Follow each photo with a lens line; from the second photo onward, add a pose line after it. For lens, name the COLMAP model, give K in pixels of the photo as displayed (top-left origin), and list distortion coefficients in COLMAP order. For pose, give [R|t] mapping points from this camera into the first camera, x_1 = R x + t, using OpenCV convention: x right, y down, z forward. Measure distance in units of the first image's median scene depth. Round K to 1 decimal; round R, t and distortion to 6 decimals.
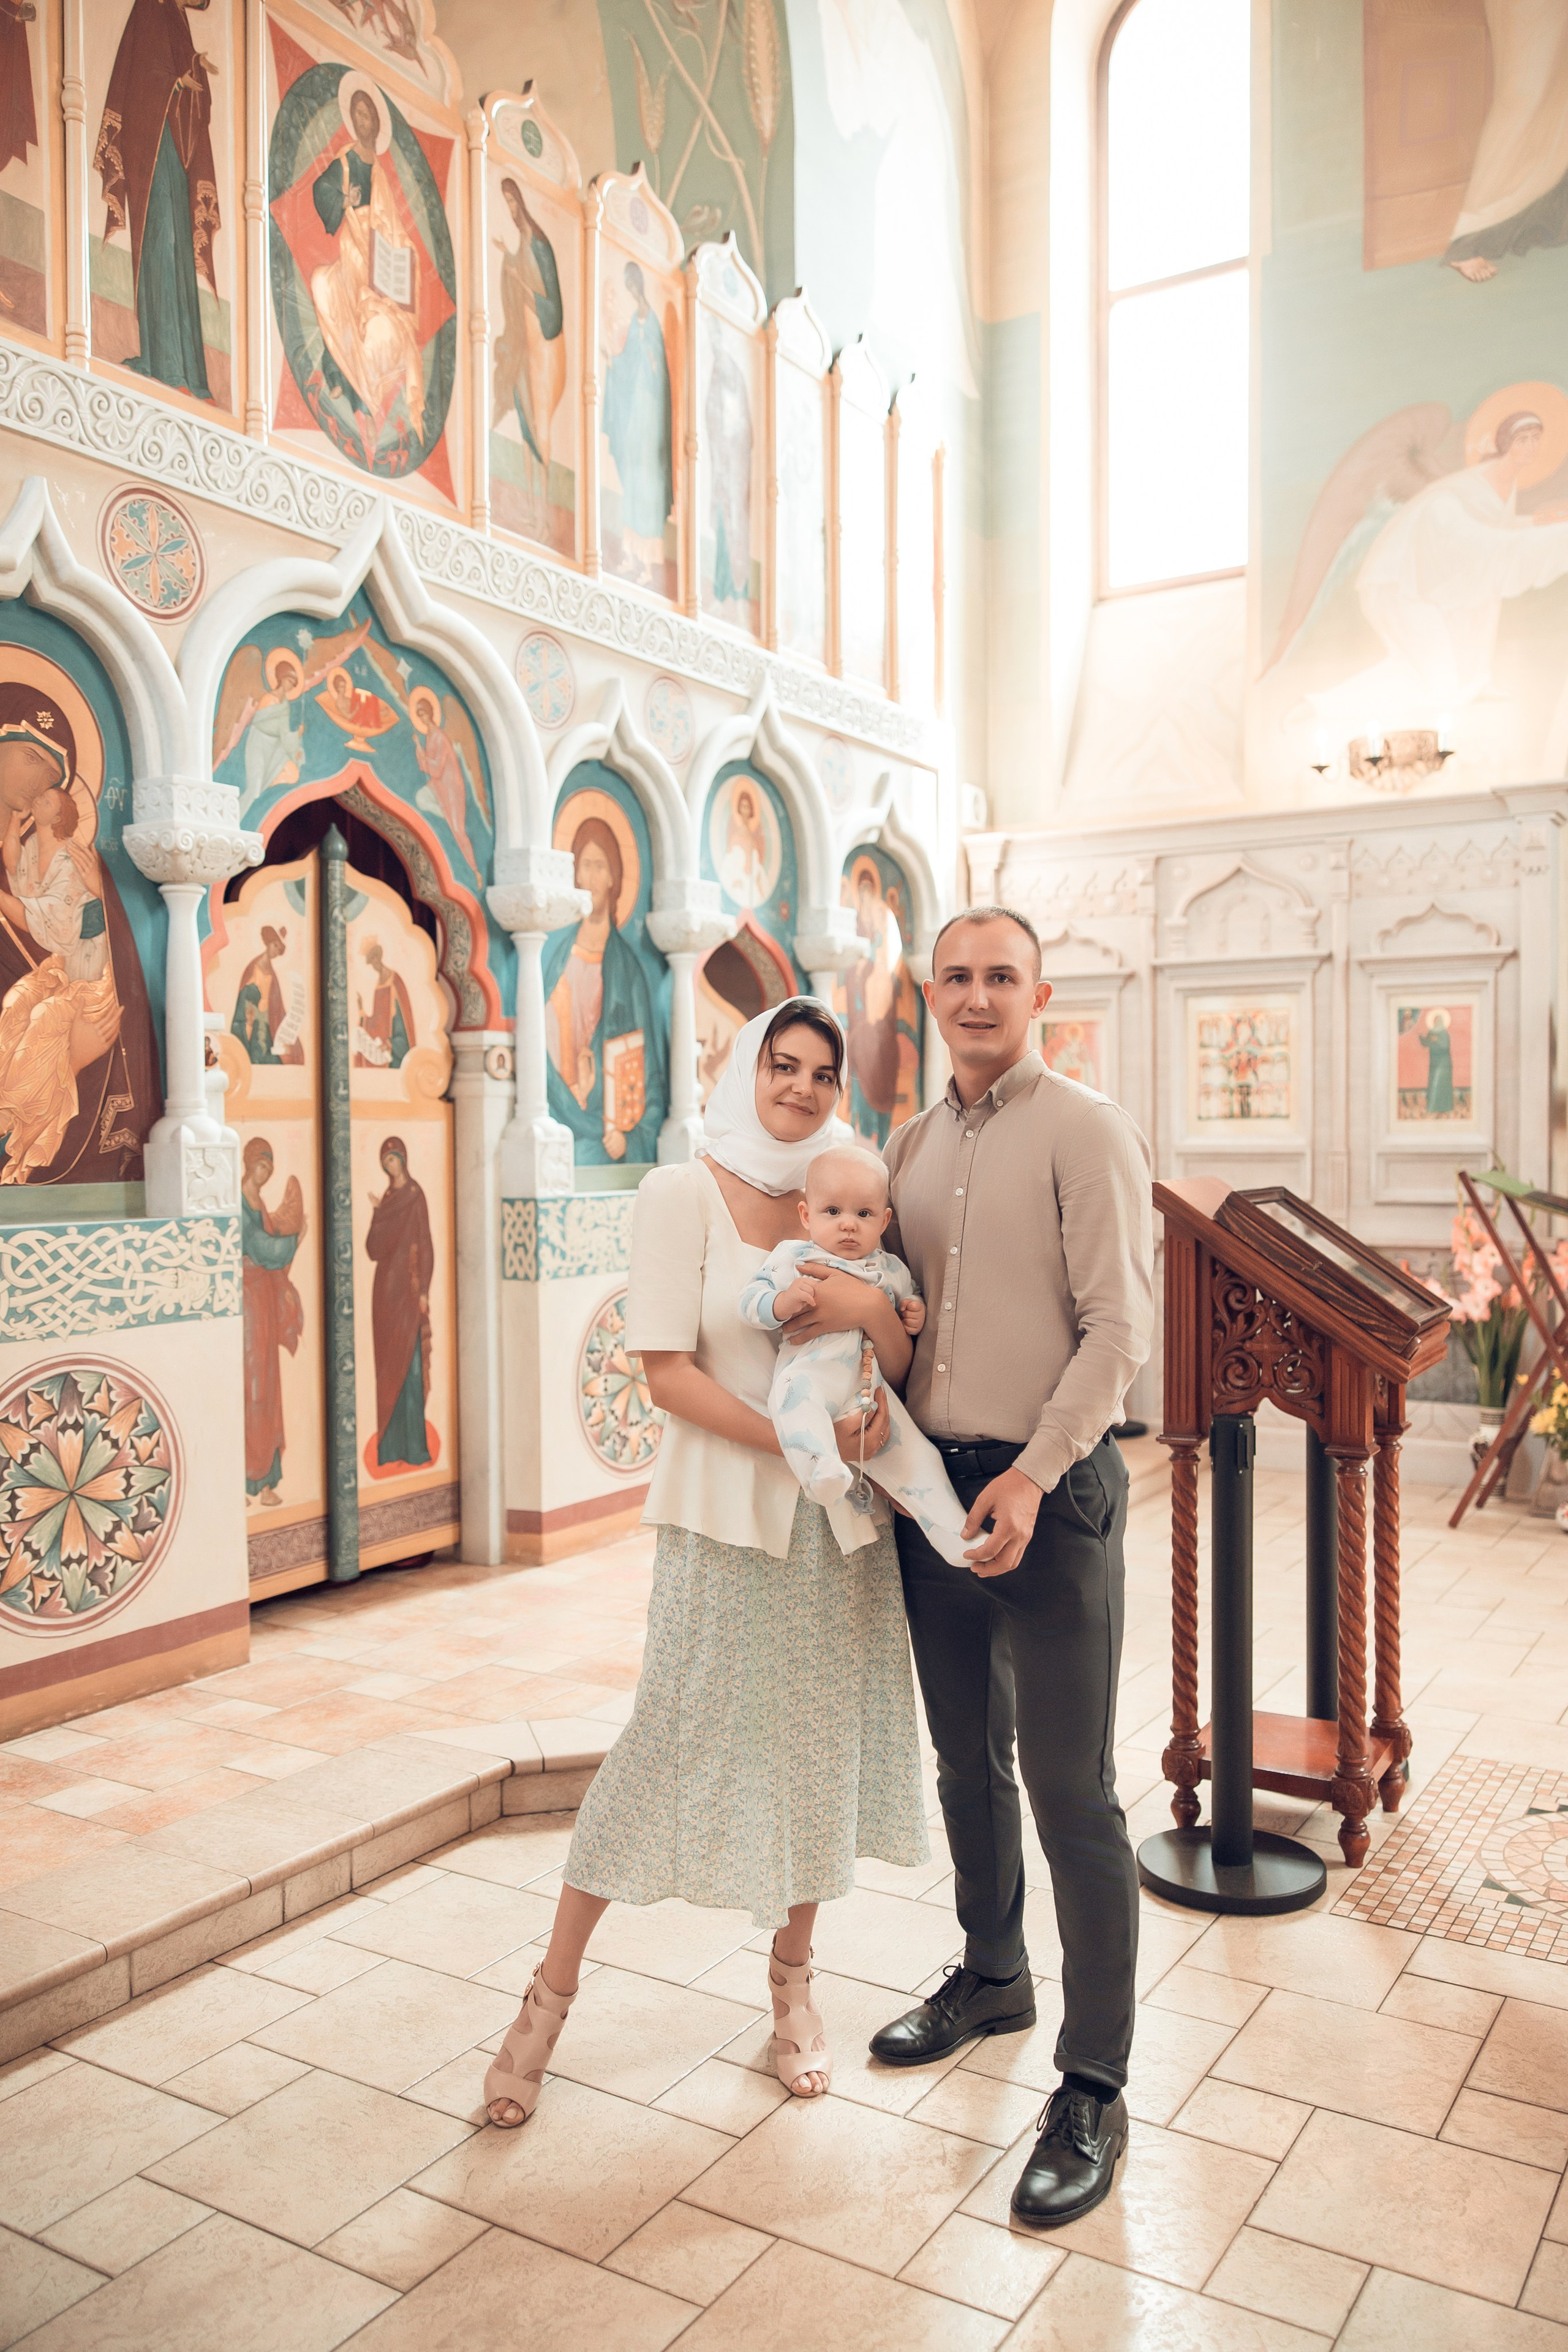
lens RADIAL K [[1842.8, 0, 796.8], [0, 1842.8, 1179.8], [0, 0, 1]] dist [0.016247, -0.004372]
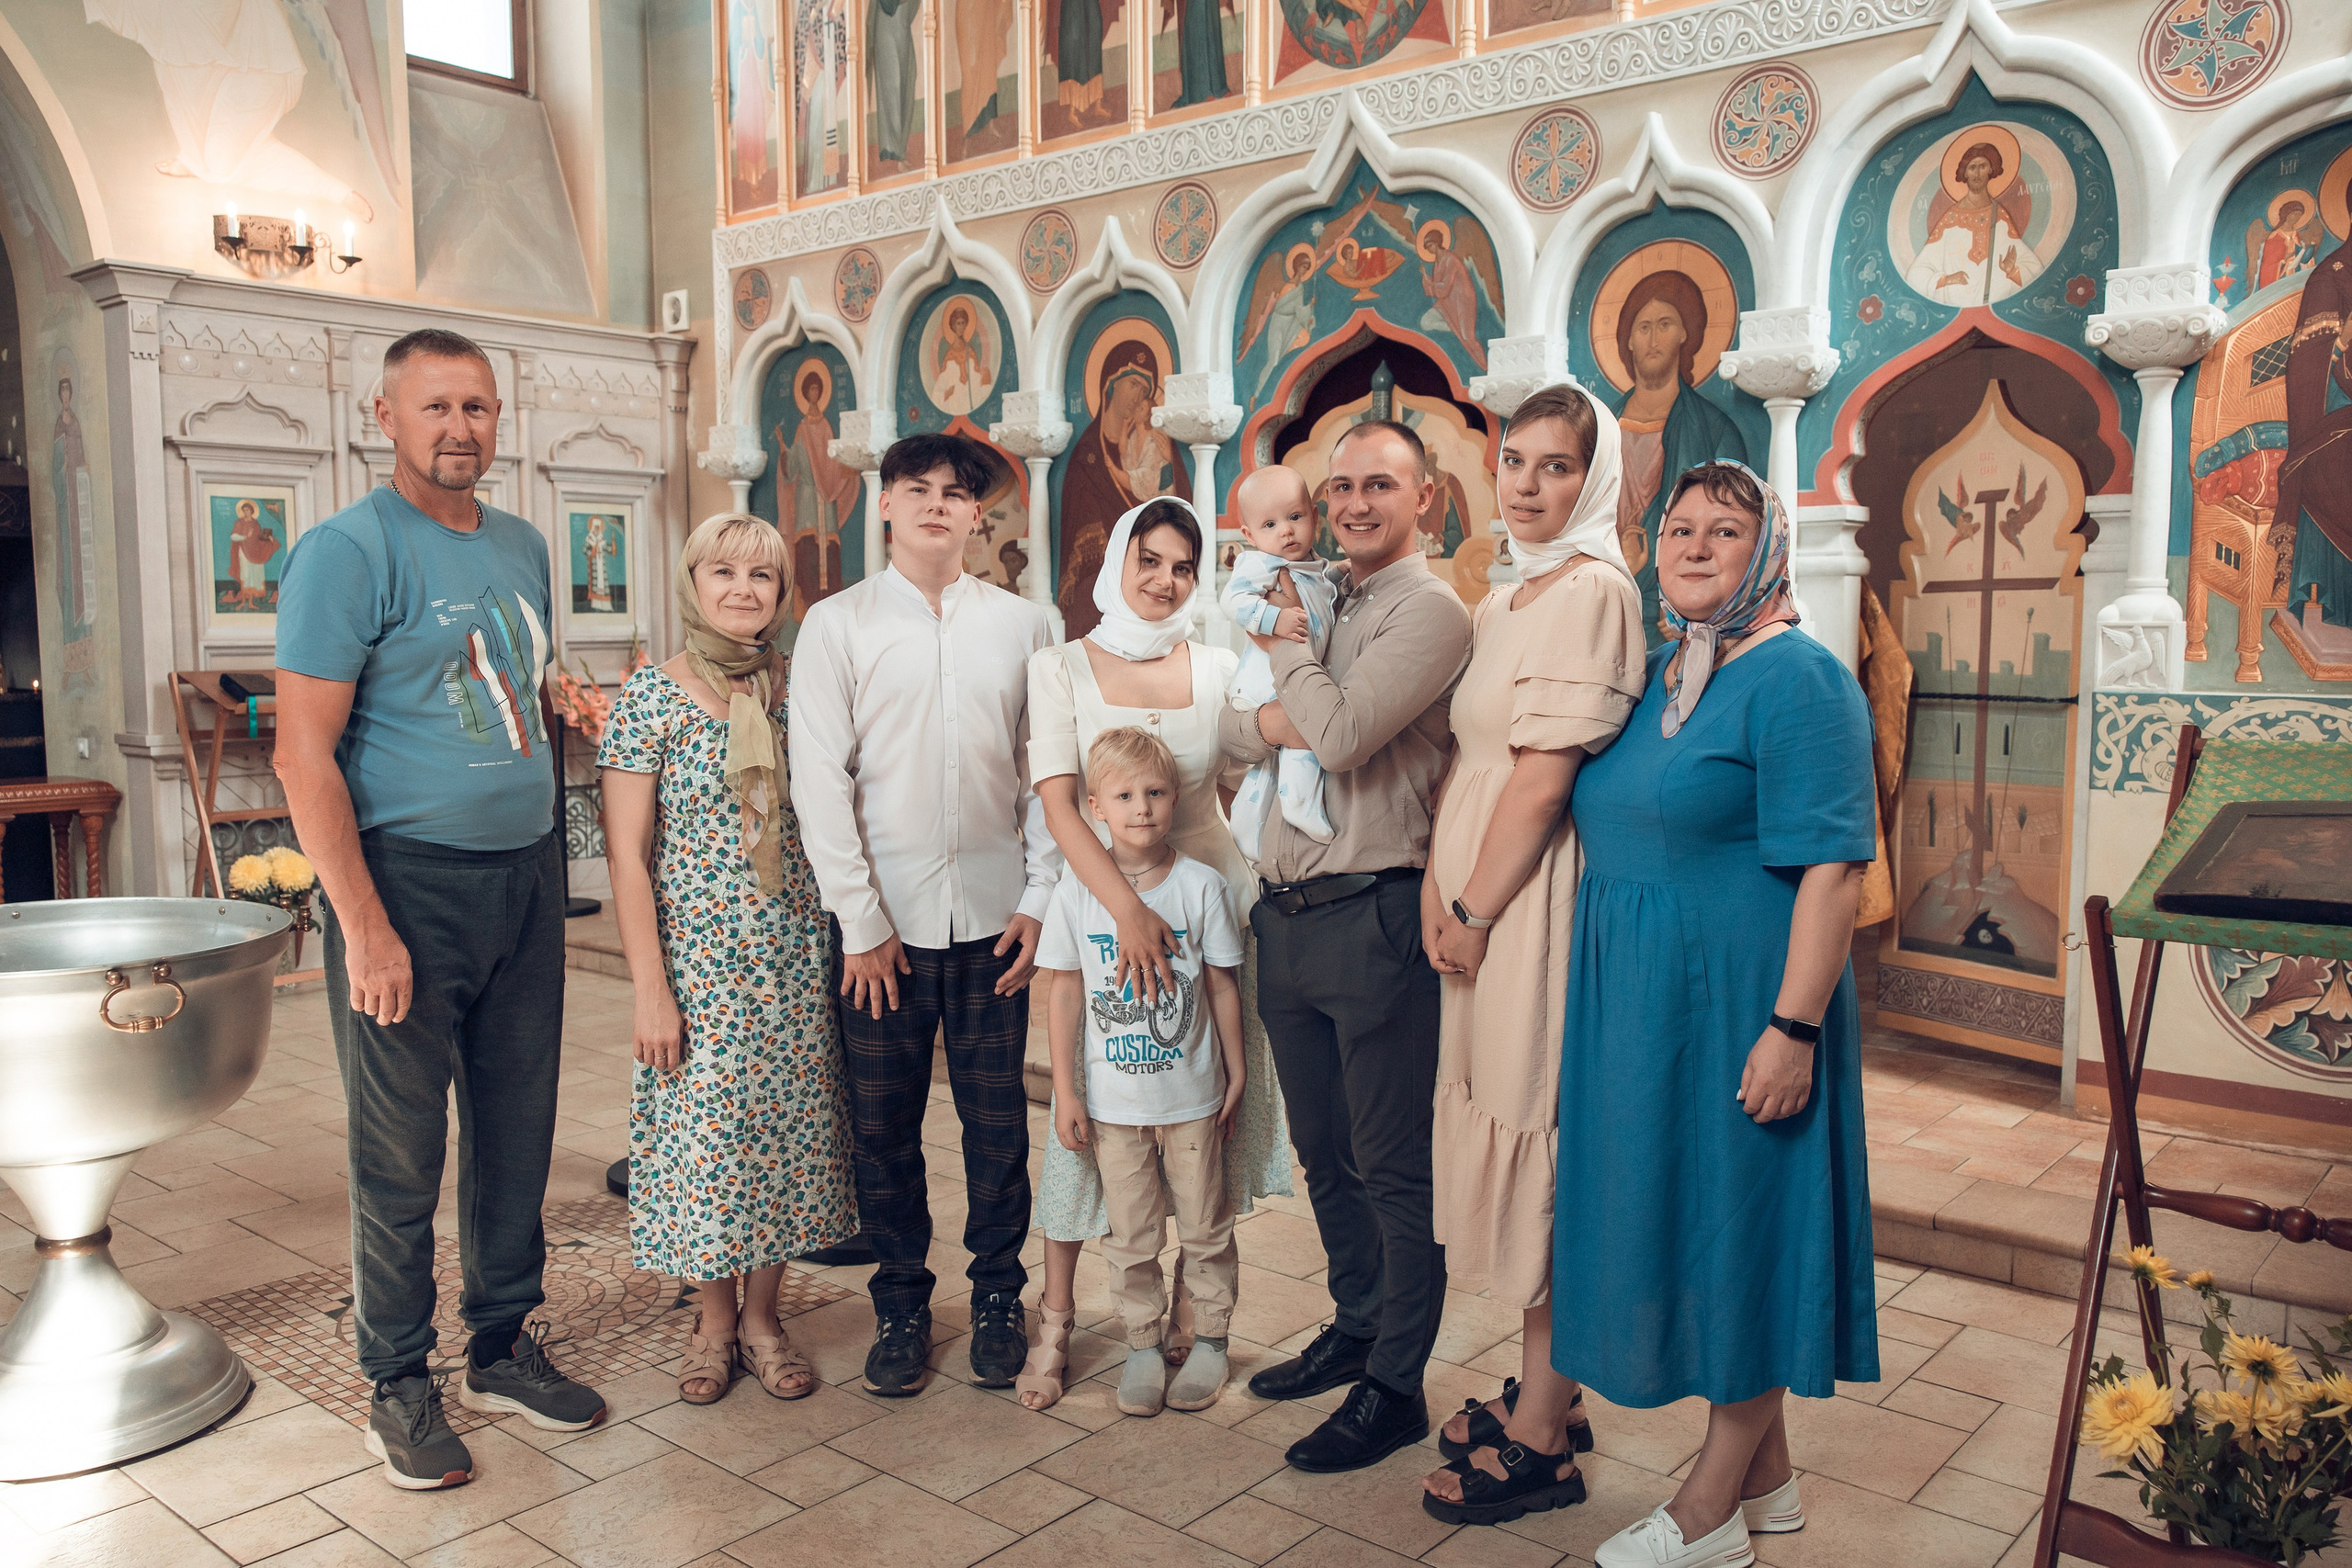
lens RADIAL K [[1819.0, 0, 1176.0], [0, 1819.0, 784.0], [0, 0, 1]] dist [0.009430, 0.005147]
pose [[-0.154804, 0.099120, -0.982960, 0.994513], [-0.025334, 0.994229, 0.104246, -0.036164], [0.987620, 0.041040, -0.151400, 1.067628]]
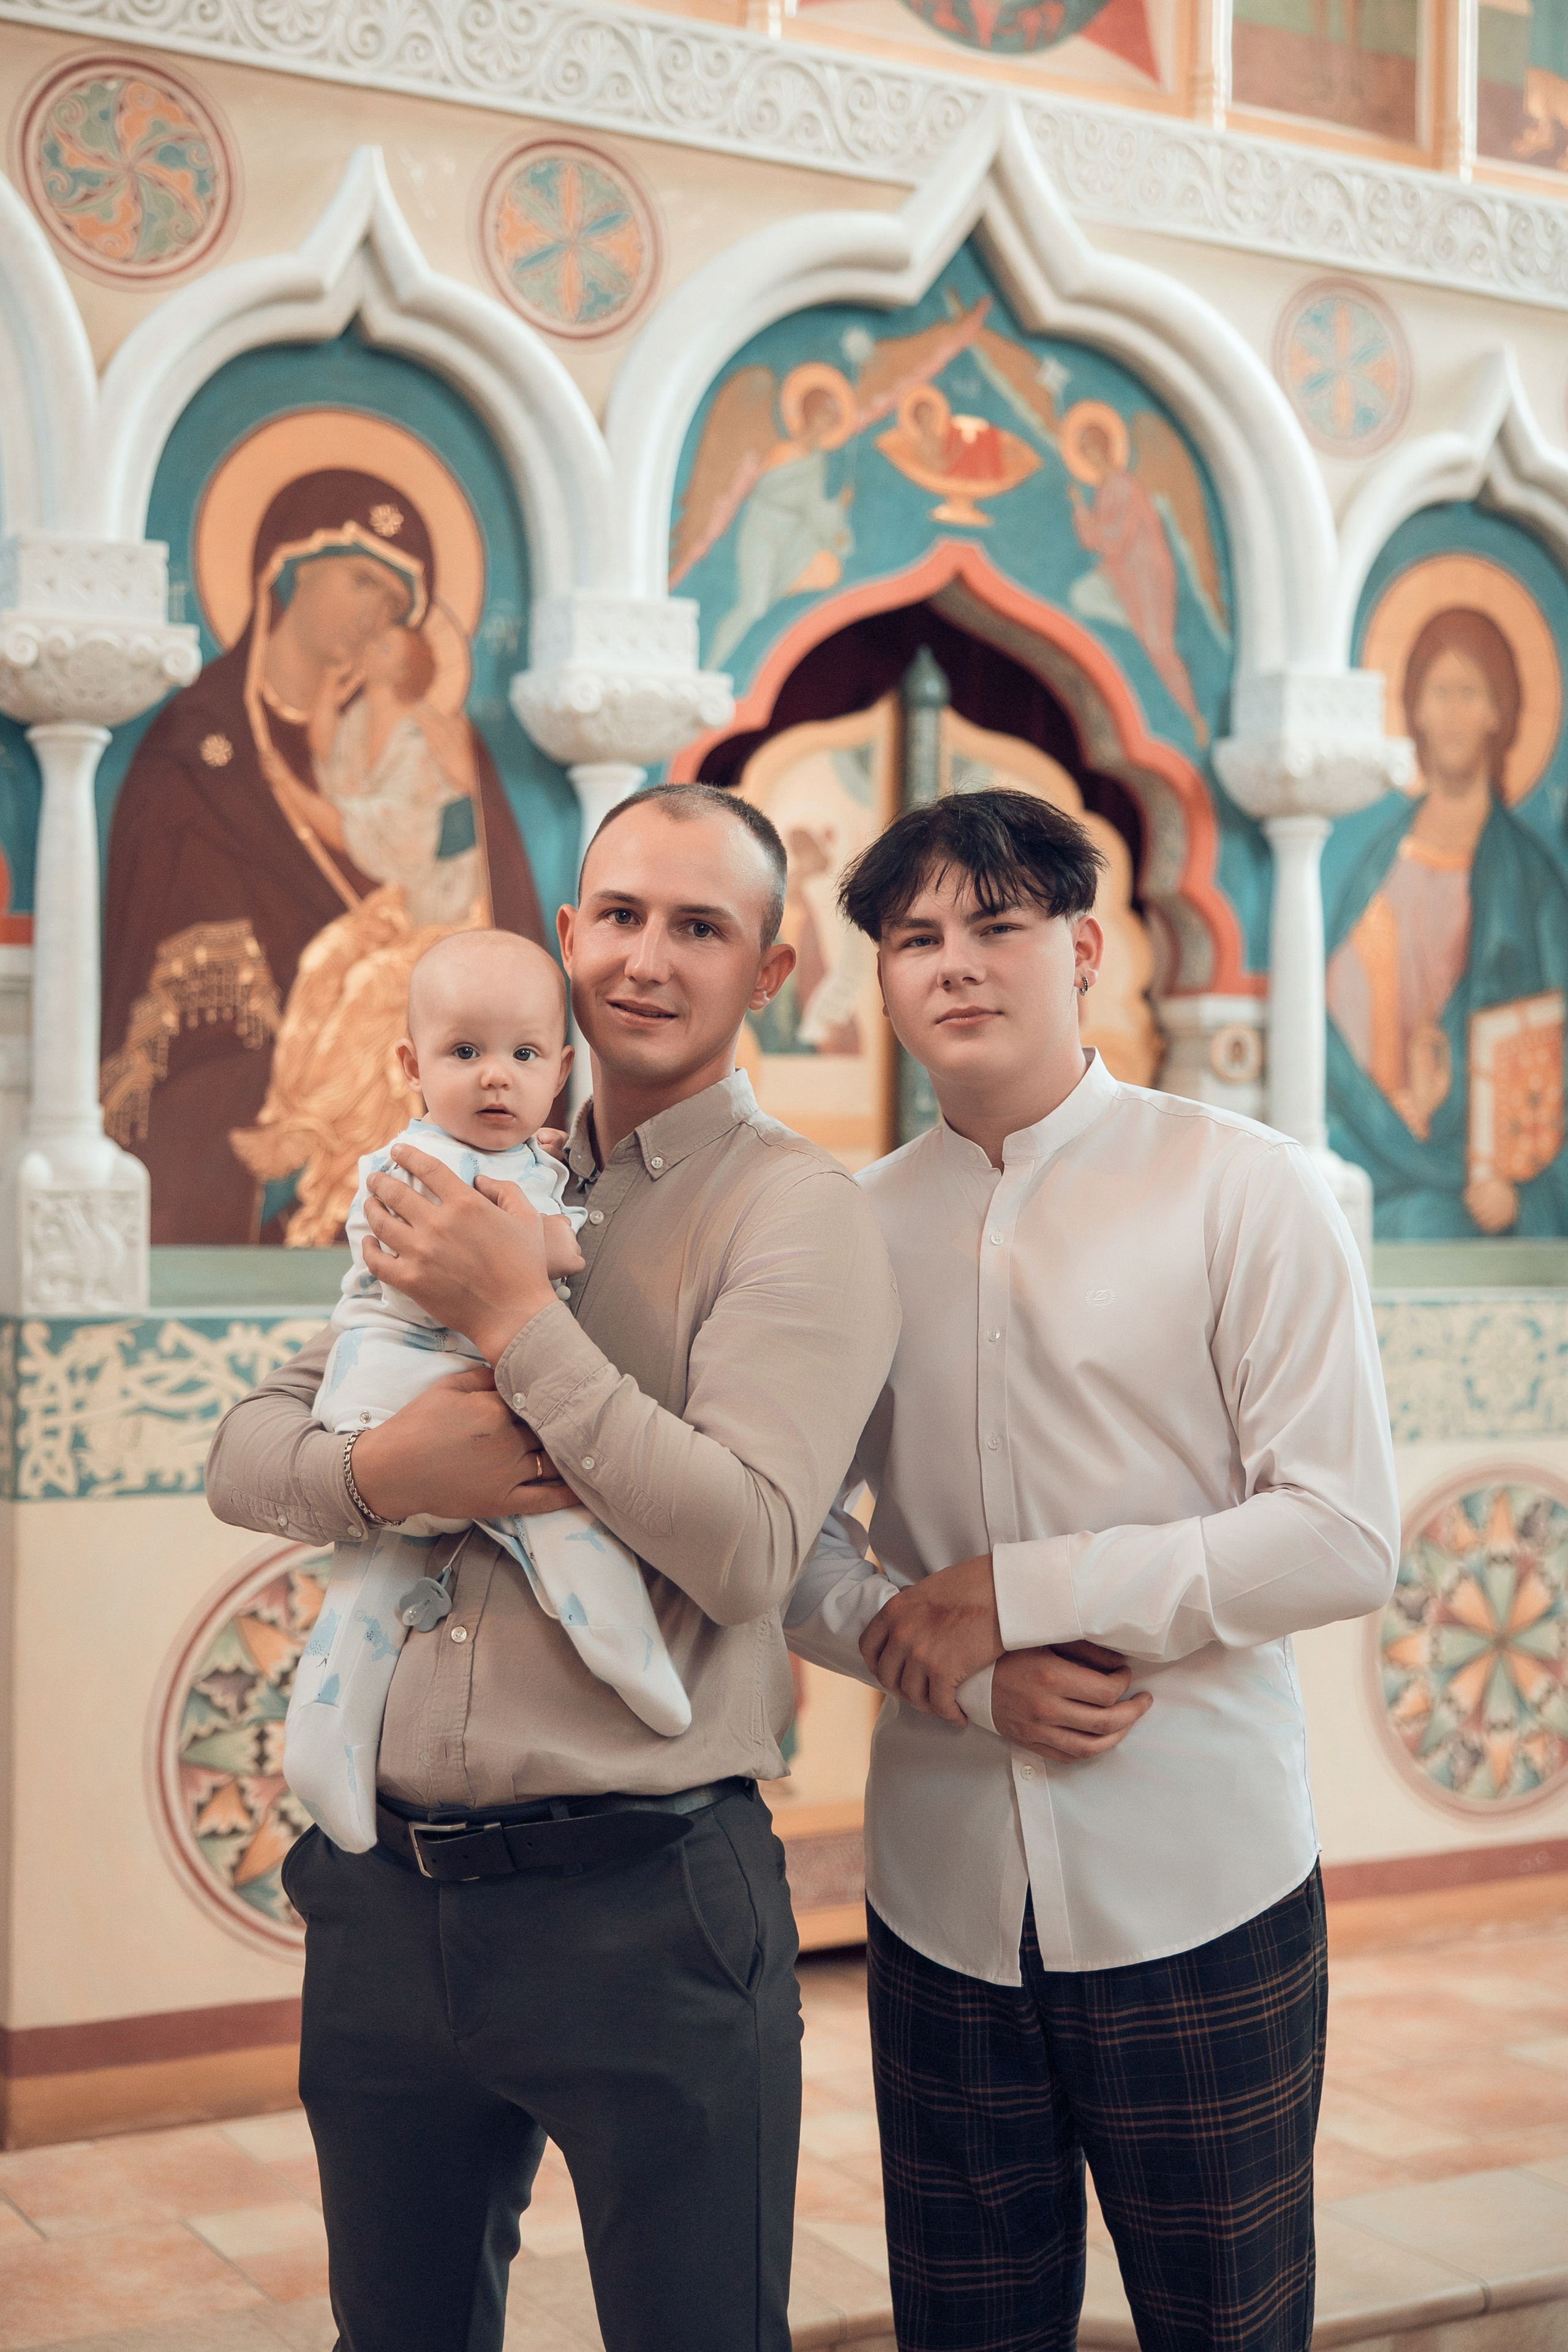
lens RADIAL K [[3253.4, 0, 762.8], [0, 3253.4, 1135.0], [0, 0, 1]] dist [0.014142, 0.012109]
pose [[0.873341, 0.014334, -0.486898, 0.213733], [-0.031041, 0.999173, -0.026262, -0.009121], [0.486118, 0.038049, 0.873064, 0.074194]]
